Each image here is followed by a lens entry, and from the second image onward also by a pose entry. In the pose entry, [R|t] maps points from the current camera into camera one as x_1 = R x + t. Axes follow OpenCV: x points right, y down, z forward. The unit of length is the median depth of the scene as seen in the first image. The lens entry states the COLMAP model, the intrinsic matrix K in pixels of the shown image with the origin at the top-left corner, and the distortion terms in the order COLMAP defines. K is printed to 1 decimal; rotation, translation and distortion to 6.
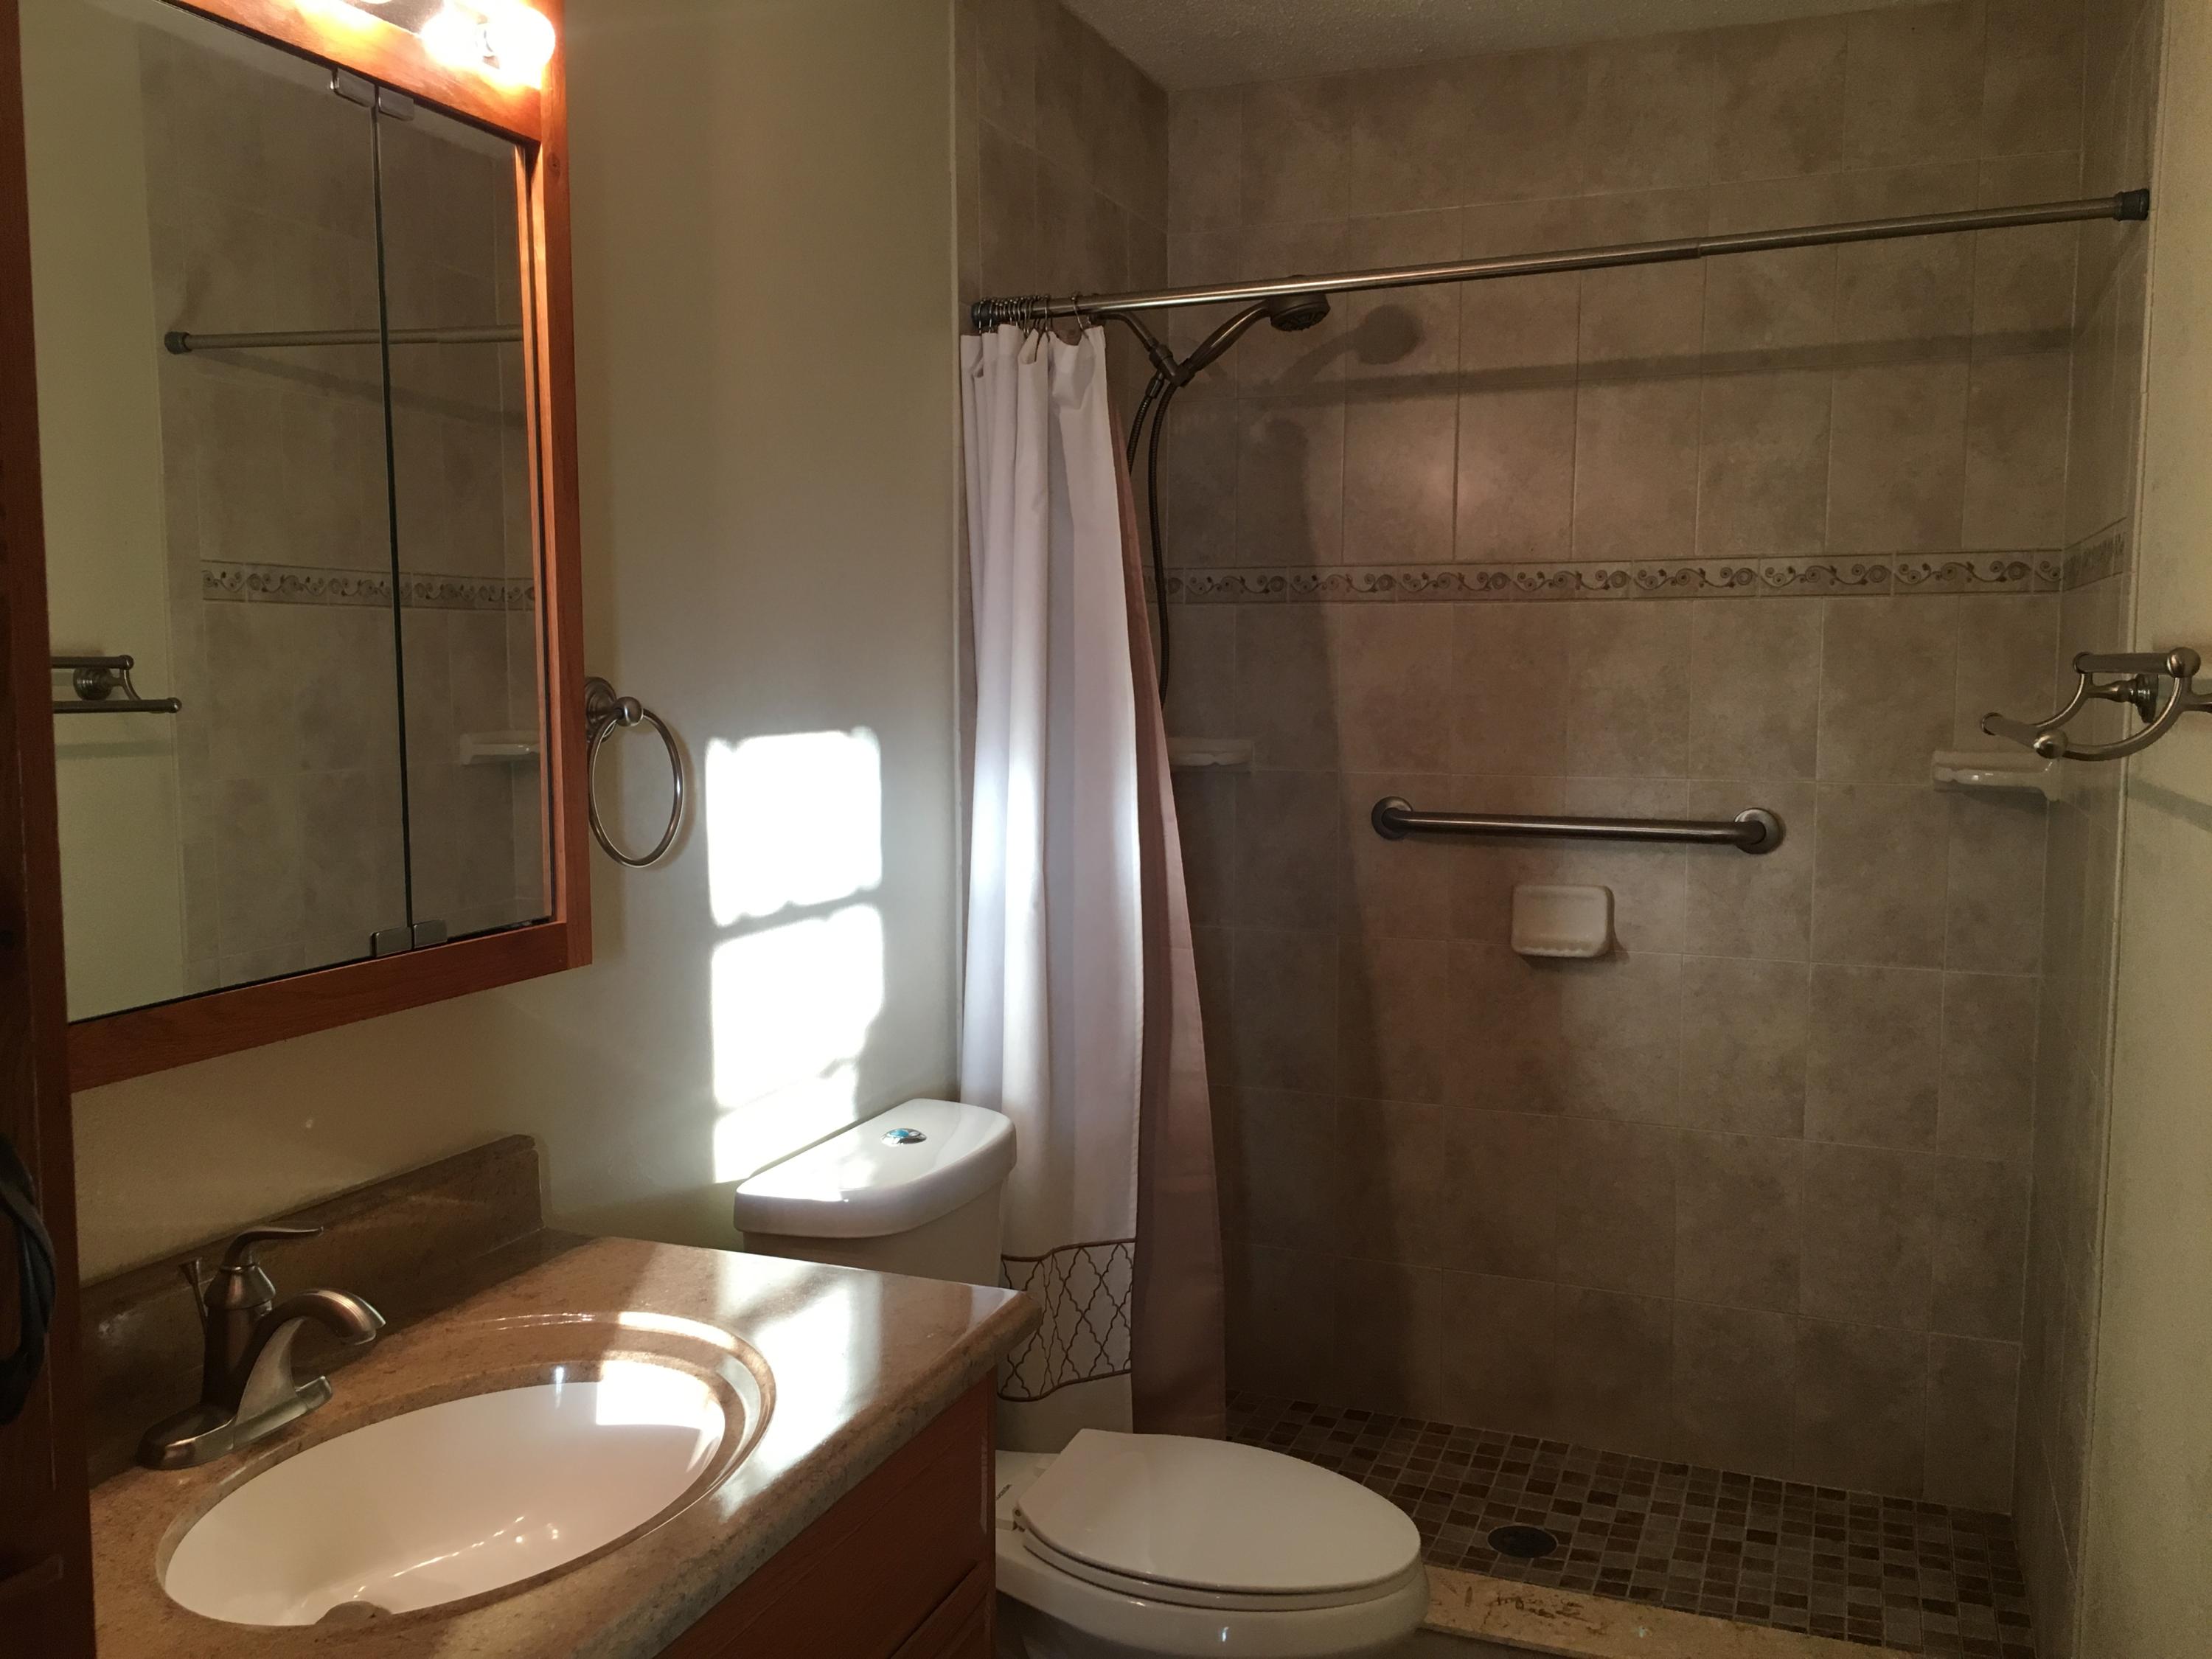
lens RADIAL K [[1861.0, 0, 1104.8], [0, 1861.0, 834.7], [0, 0, 1]] dist [0.007927, 0.000074]
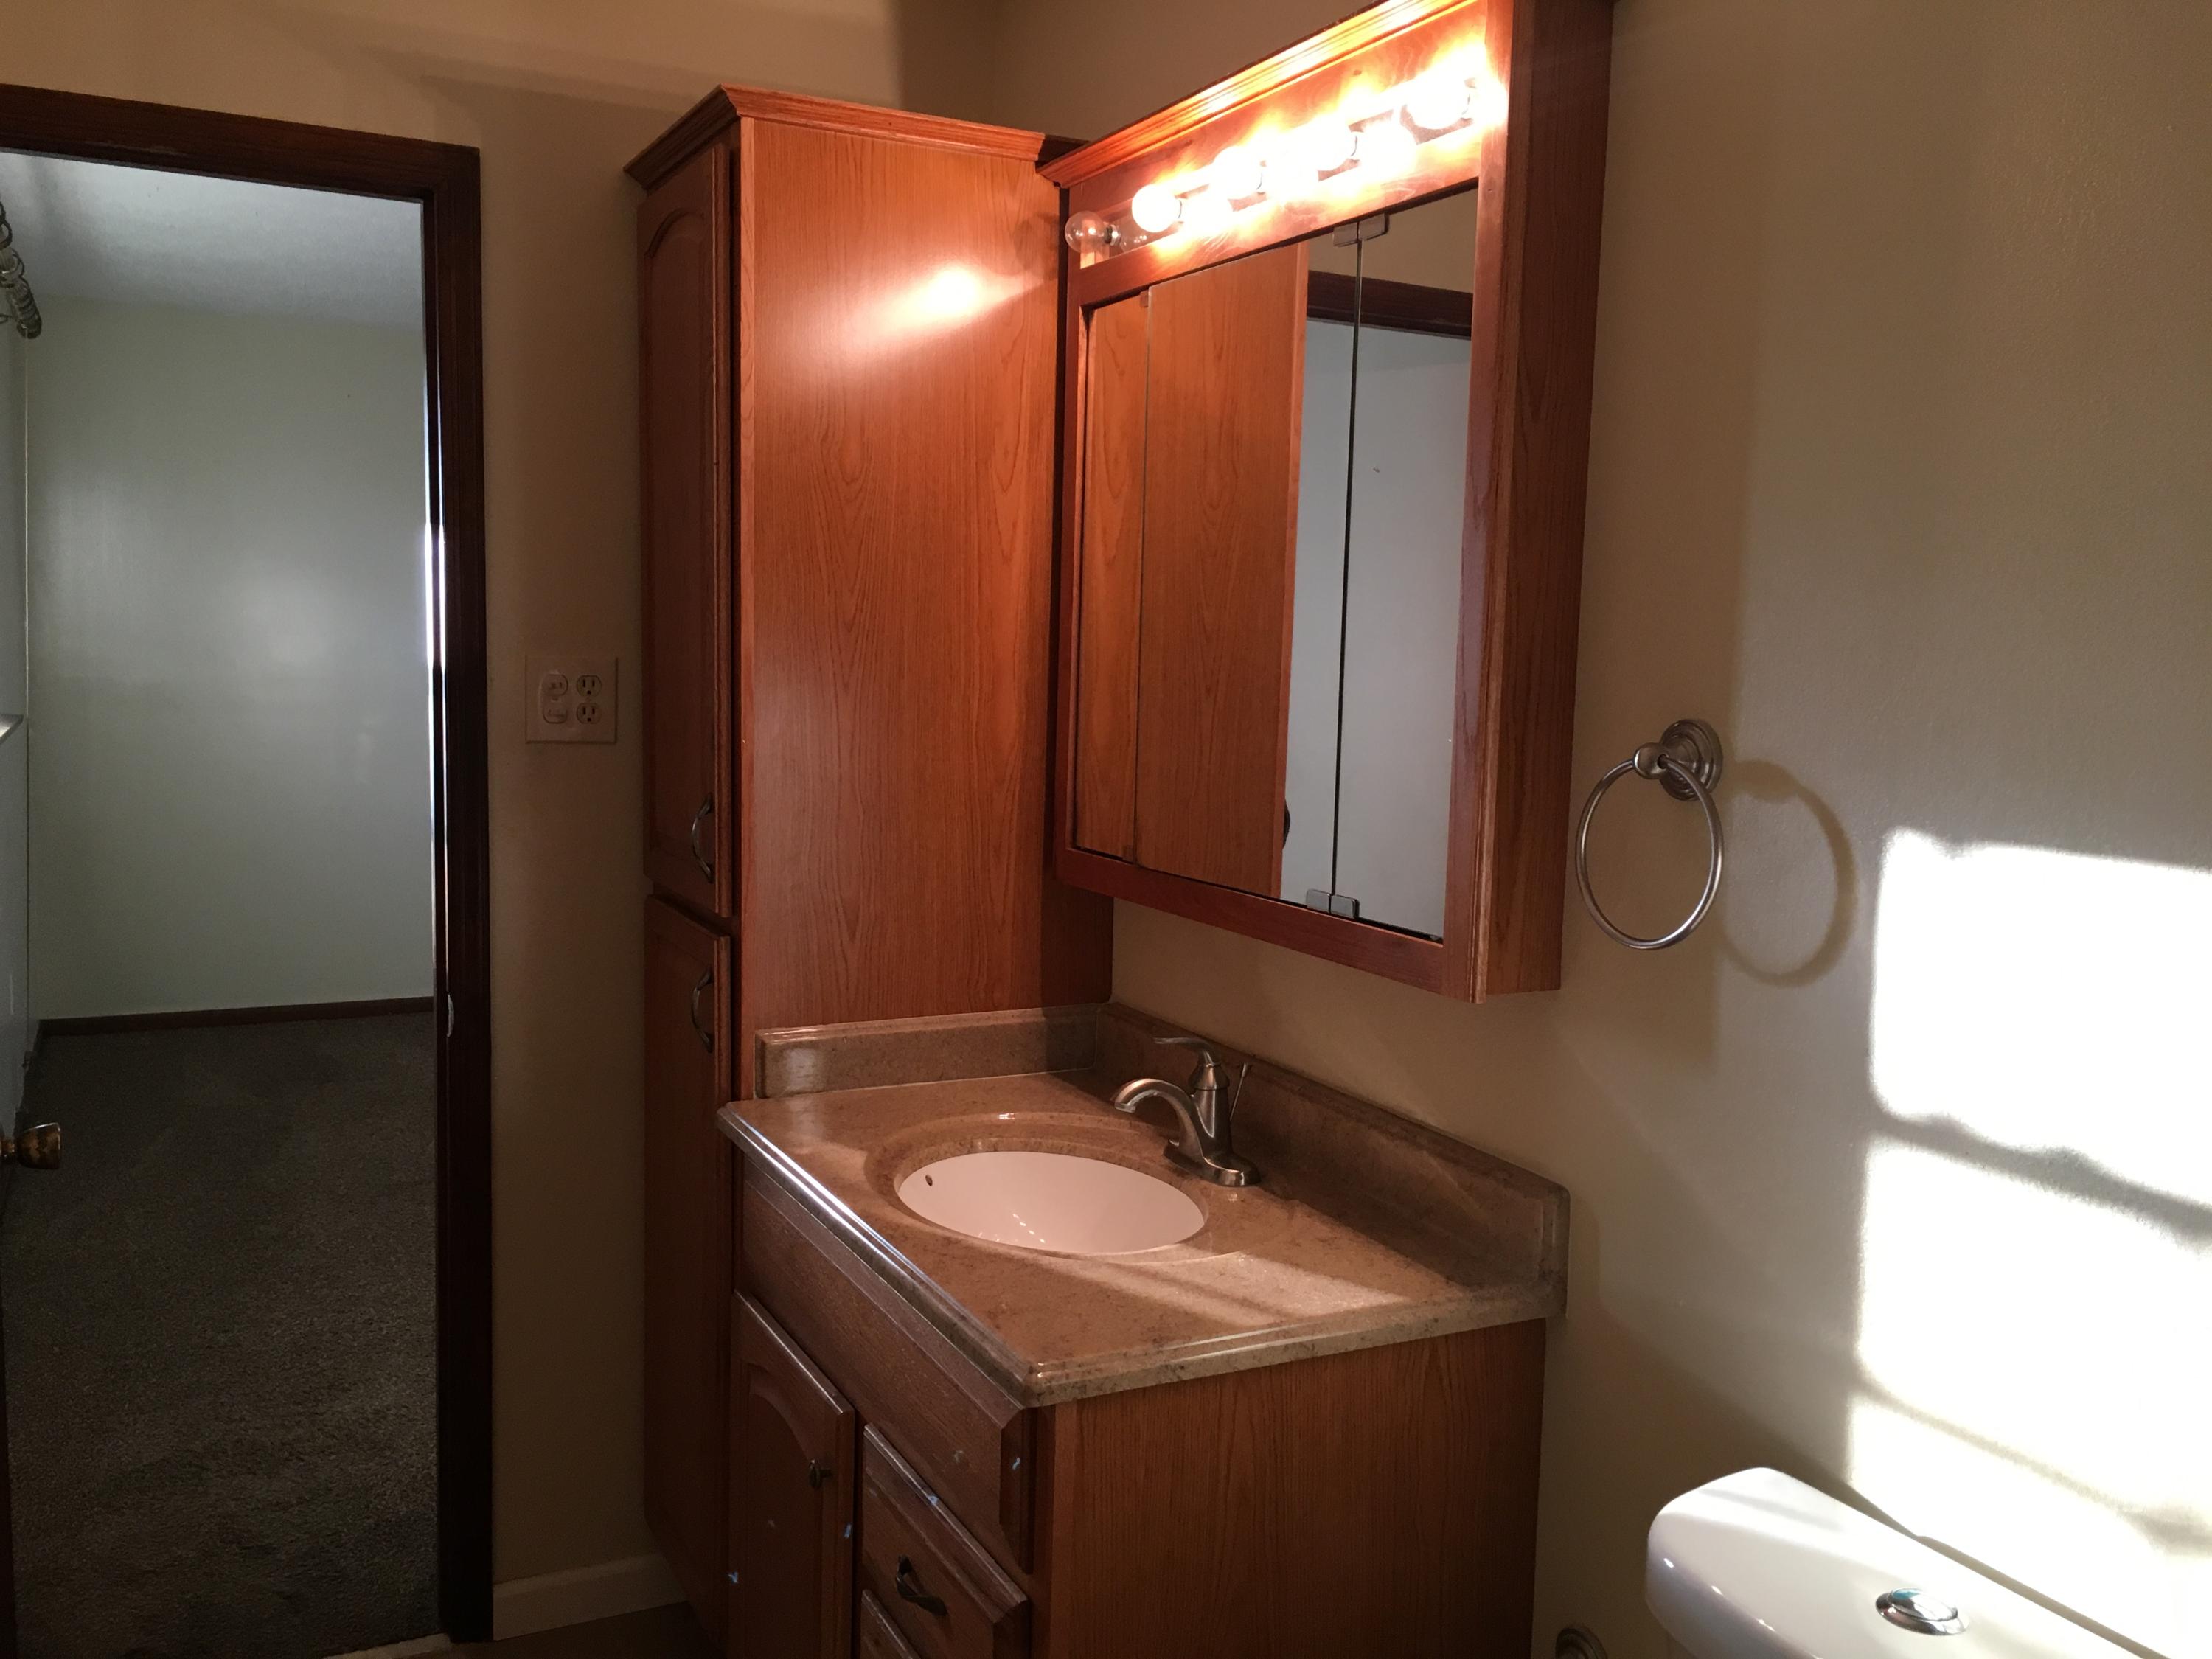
lens RADIAL K [[1861.0, 0, 1106.5], [0, 1861.0, 825.7], [0, 0, 1]] dist [0.007927, 0.000074]
pose [[-0.665294, 0.059395, -0.744215, 0.498668], [-0.094904, 0.982016, 0.163214, -0.142260], [0.740525, 0.179214, -0.647692, 1.295001]]
